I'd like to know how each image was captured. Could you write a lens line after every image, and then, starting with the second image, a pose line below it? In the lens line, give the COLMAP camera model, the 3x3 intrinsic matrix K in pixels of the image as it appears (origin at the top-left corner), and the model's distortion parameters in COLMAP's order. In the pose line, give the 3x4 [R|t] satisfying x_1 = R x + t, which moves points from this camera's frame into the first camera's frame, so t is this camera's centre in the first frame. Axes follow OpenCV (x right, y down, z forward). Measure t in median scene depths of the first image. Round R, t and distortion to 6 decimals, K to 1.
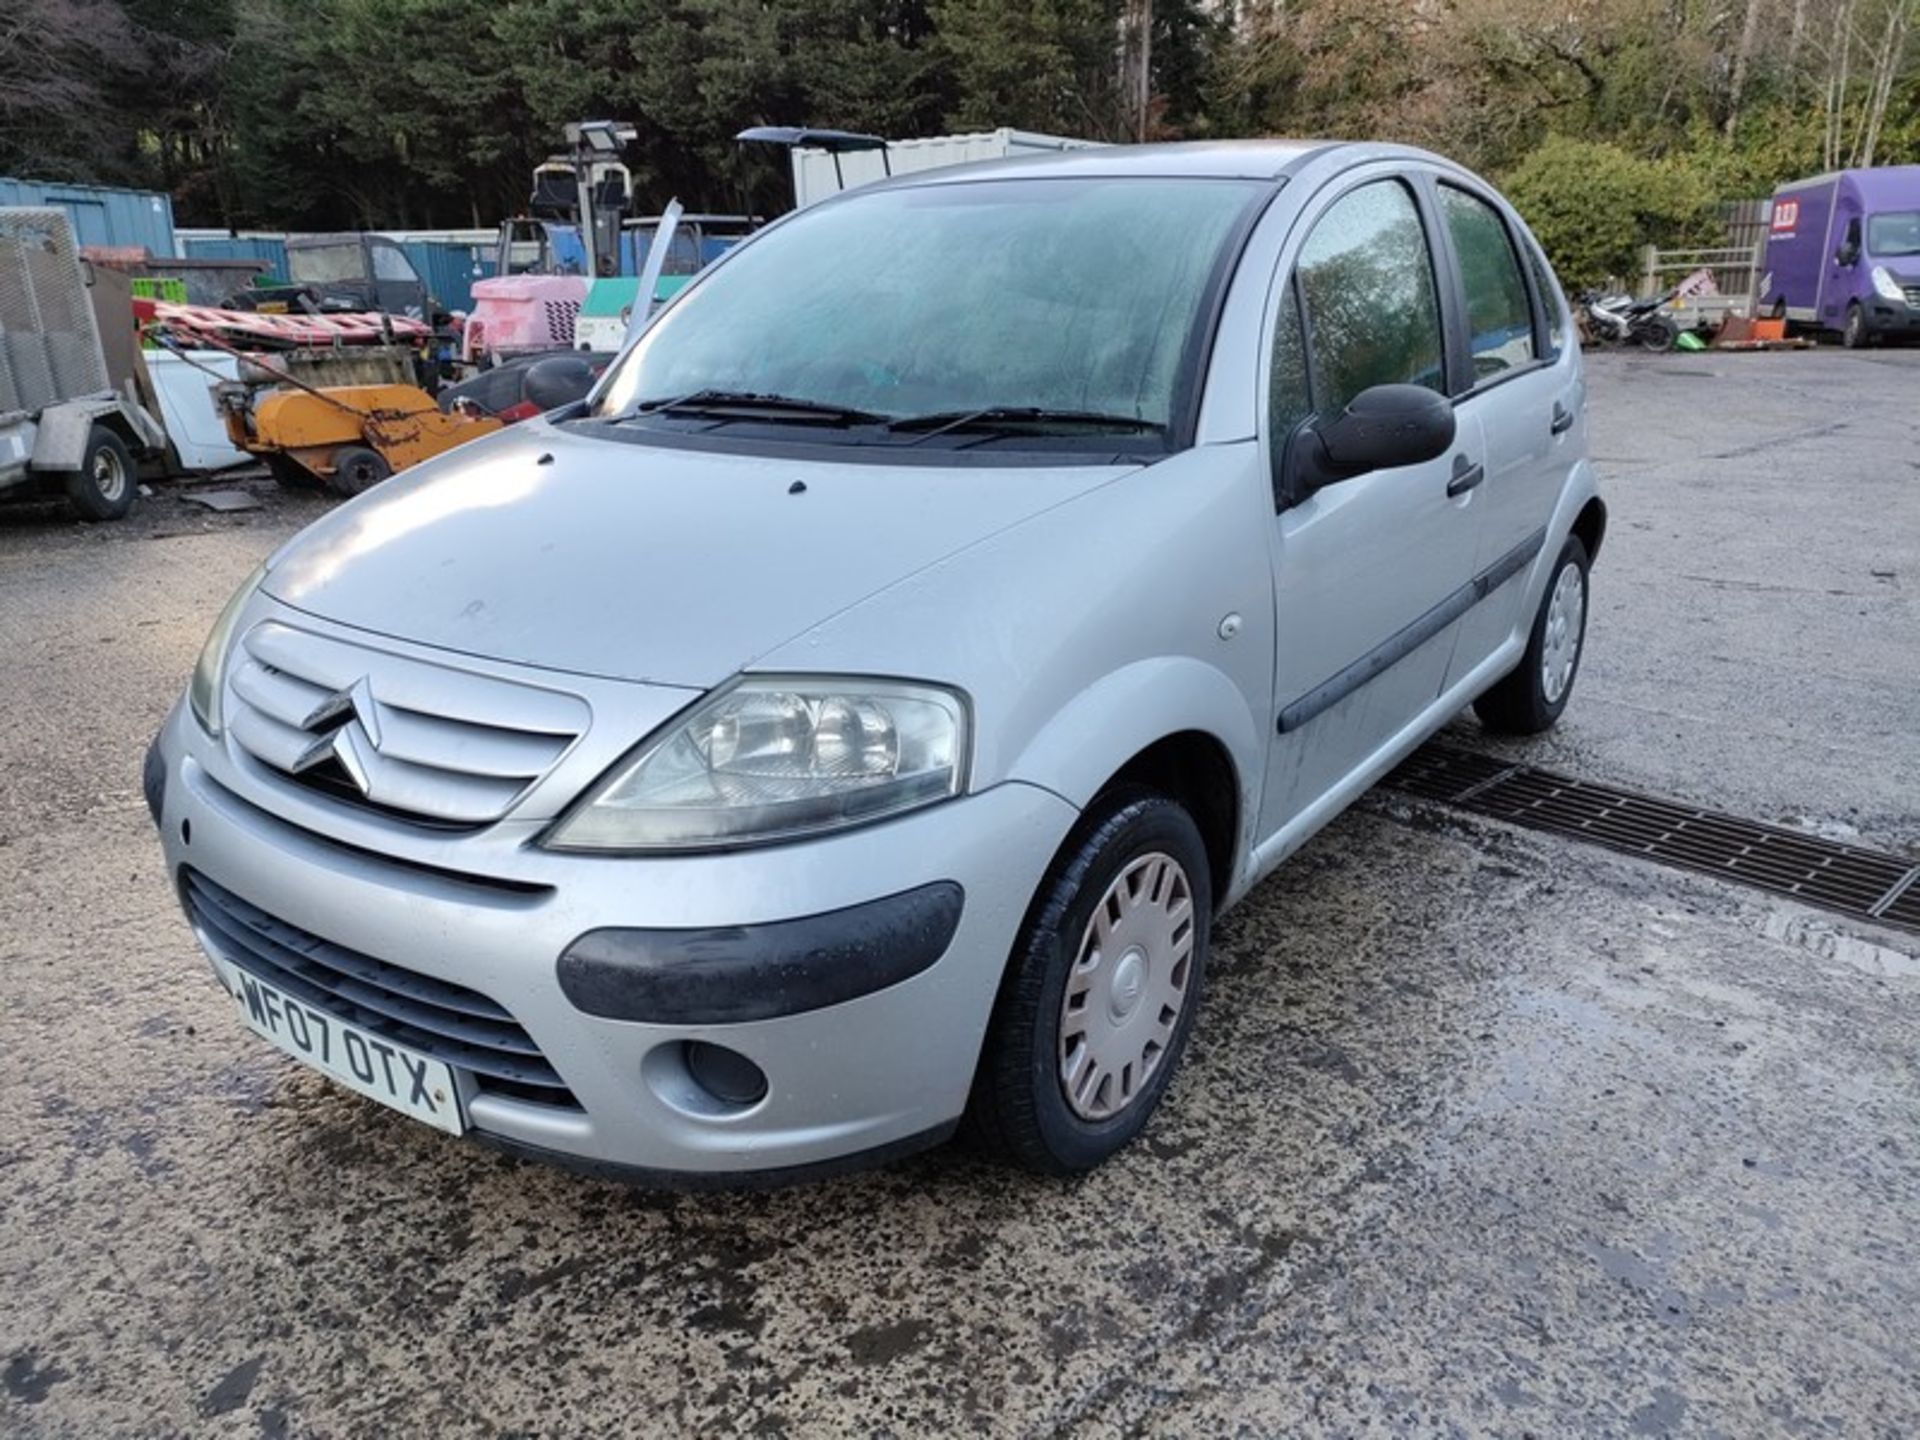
lens RADIAL K [[1394.5, 0, 953.8], [0, 1394.5, 710.9], [0, 0, 1]] dist [0.059908, -0.050458]
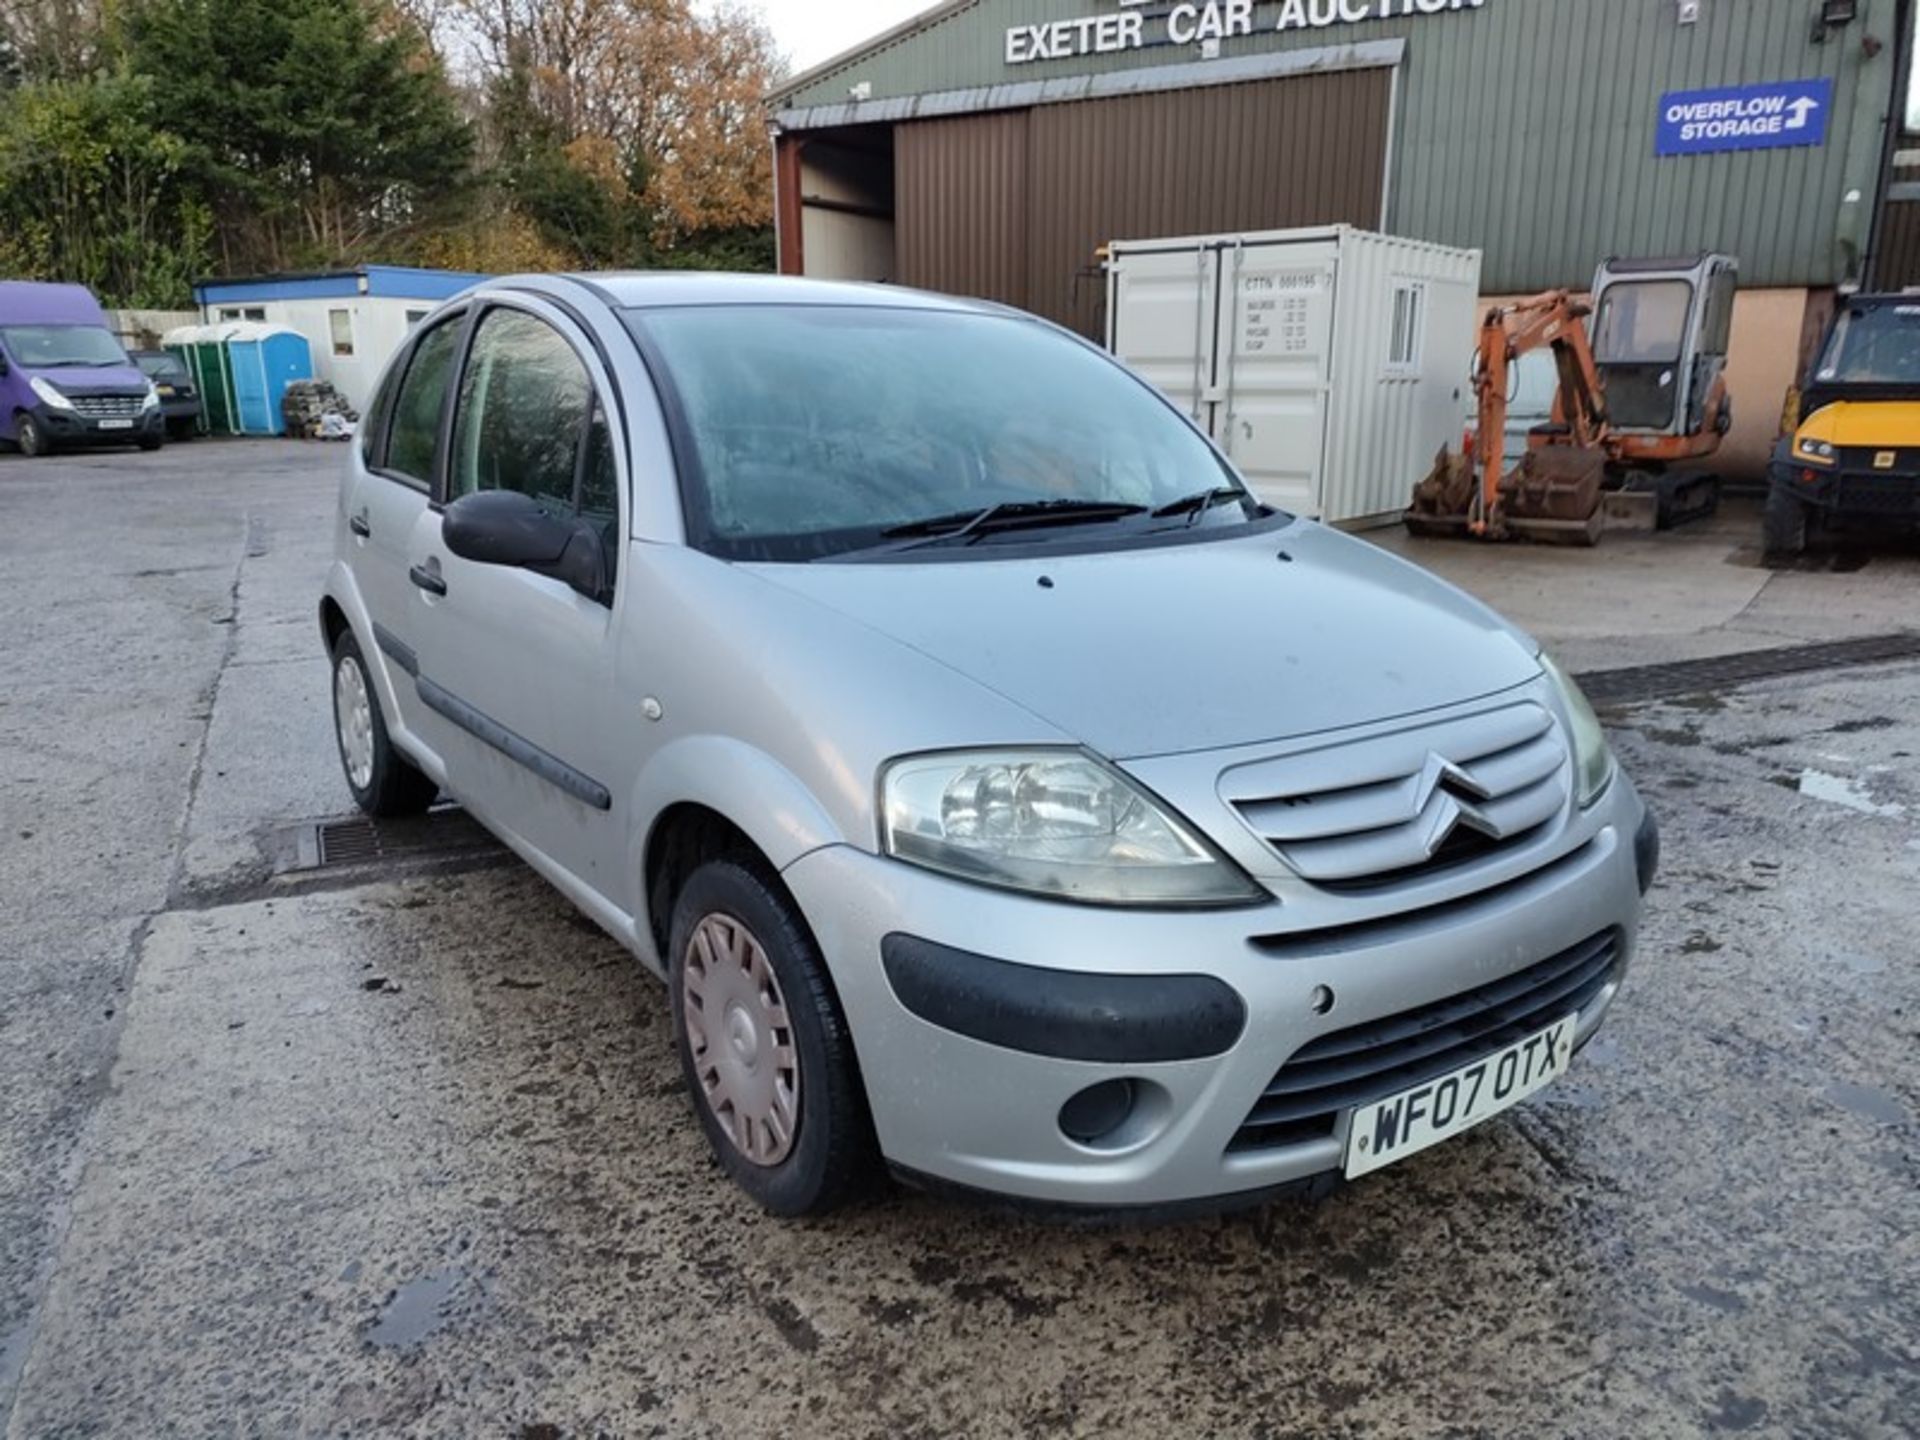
lens RADIAL K [[1394.5, 0, 953.9], [0, 1394.5, 708.6], [0, 0, 1]] dist [0.059908, -0.050458]
pose [[0.326196, -0.214500, 0.920644, -1.481699], [0.281375, 0.951803, 0.122064, -0.283423], [-0.902455, 0.219229, 0.370829, 0.883143]]
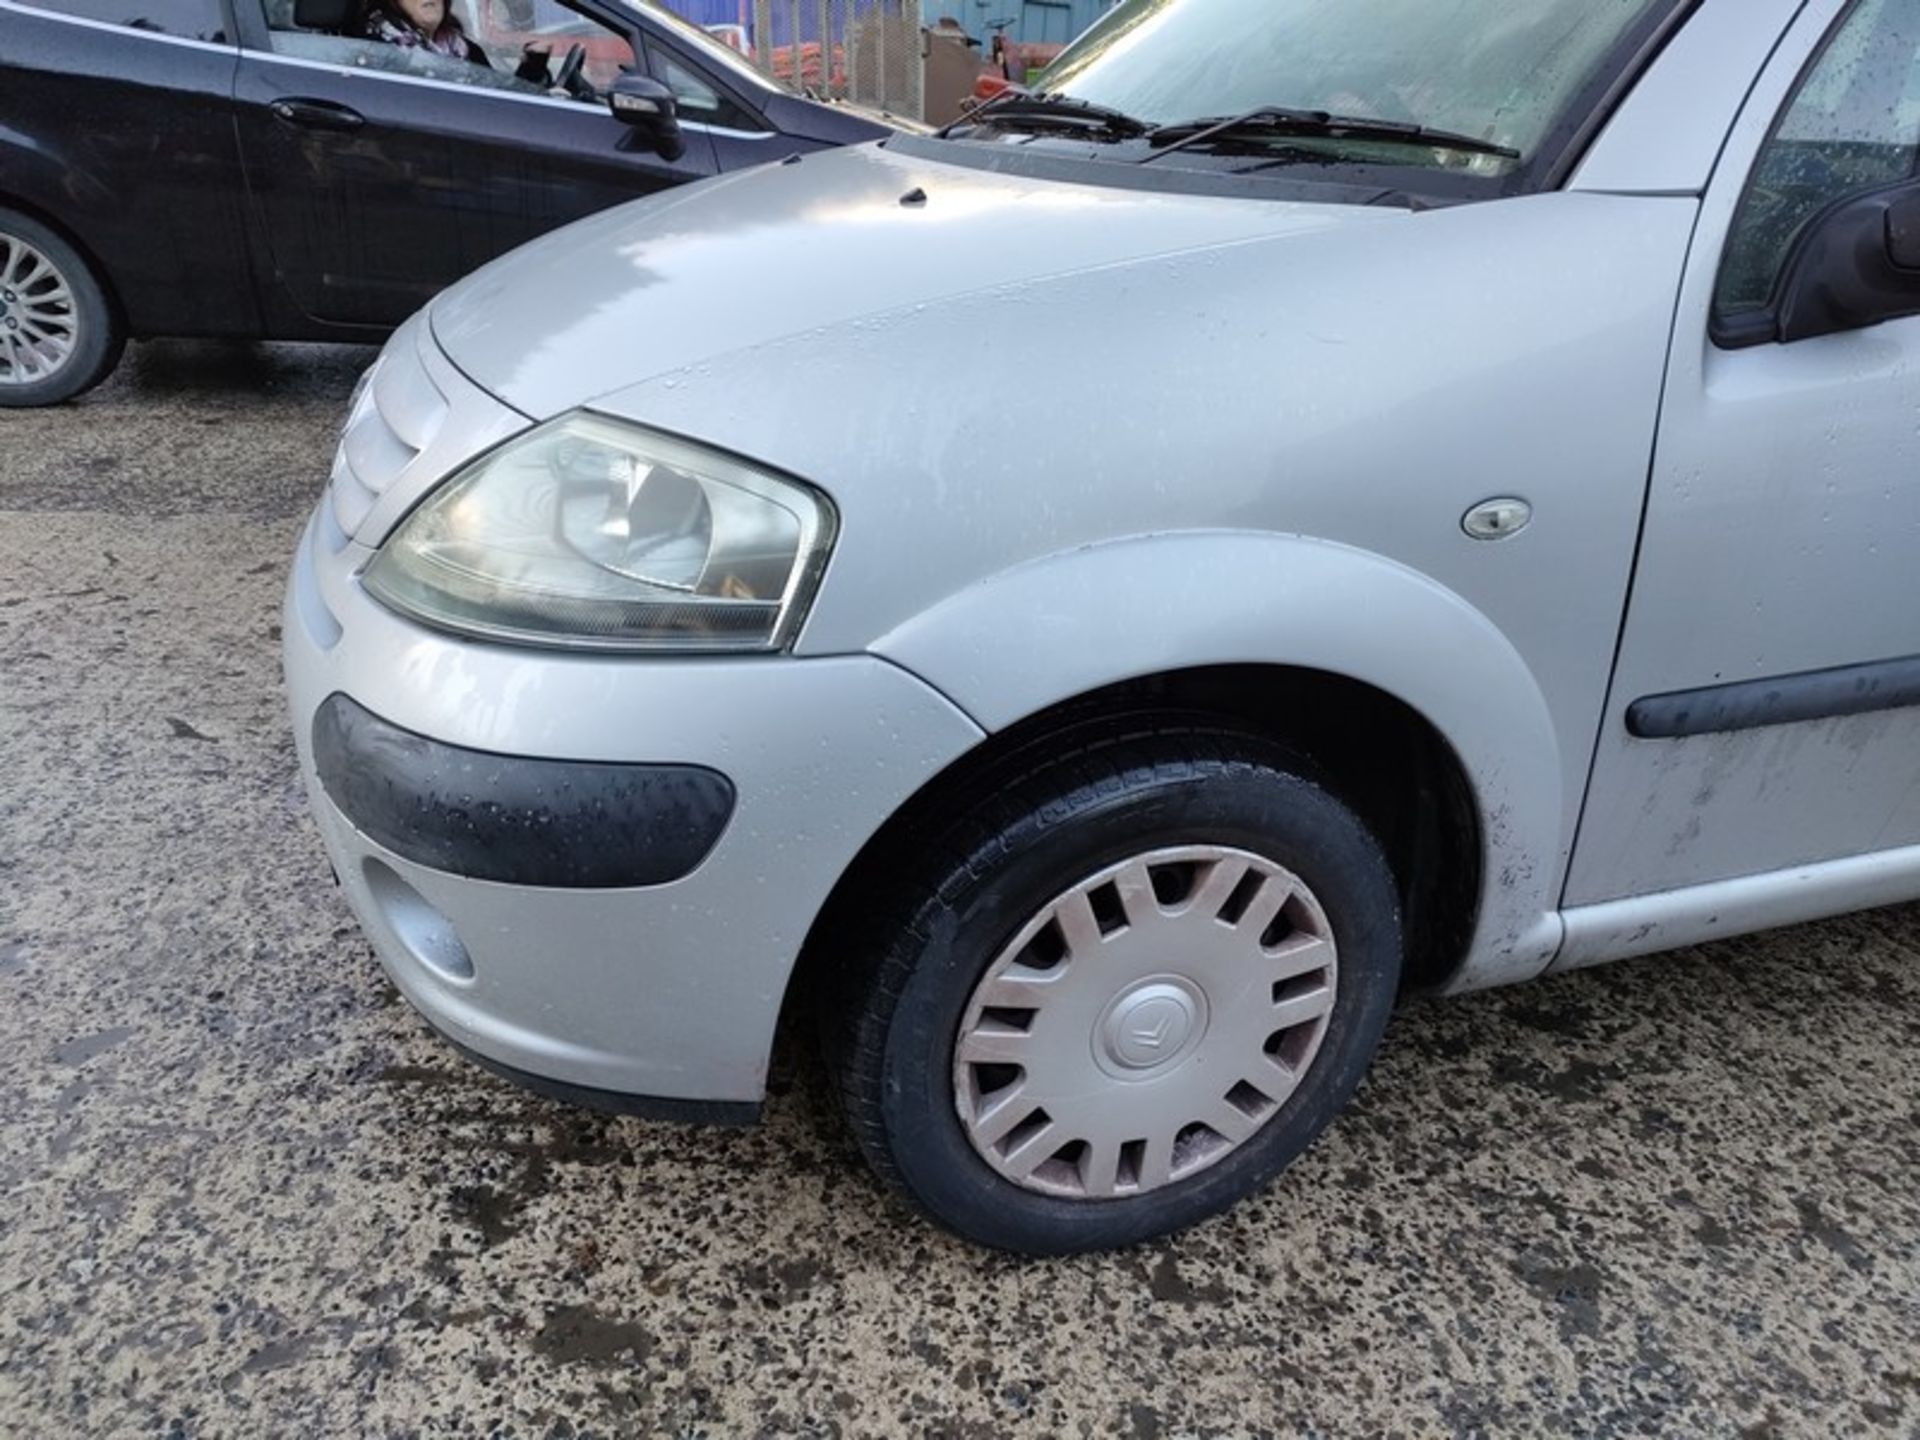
lens RADIAL K [[1394.5, 0, 951.2], [0, 1394.5, 716.0], [0, 0, 1]] dist [0.059908, -0.050458]
pose [[0.812035, 0.276282, -0.514070, 0.360489], [-0.219316, 0.960745, 0.169909, -0.034426], [0.540833, -0.025228, 0.840752, 0.431973]]
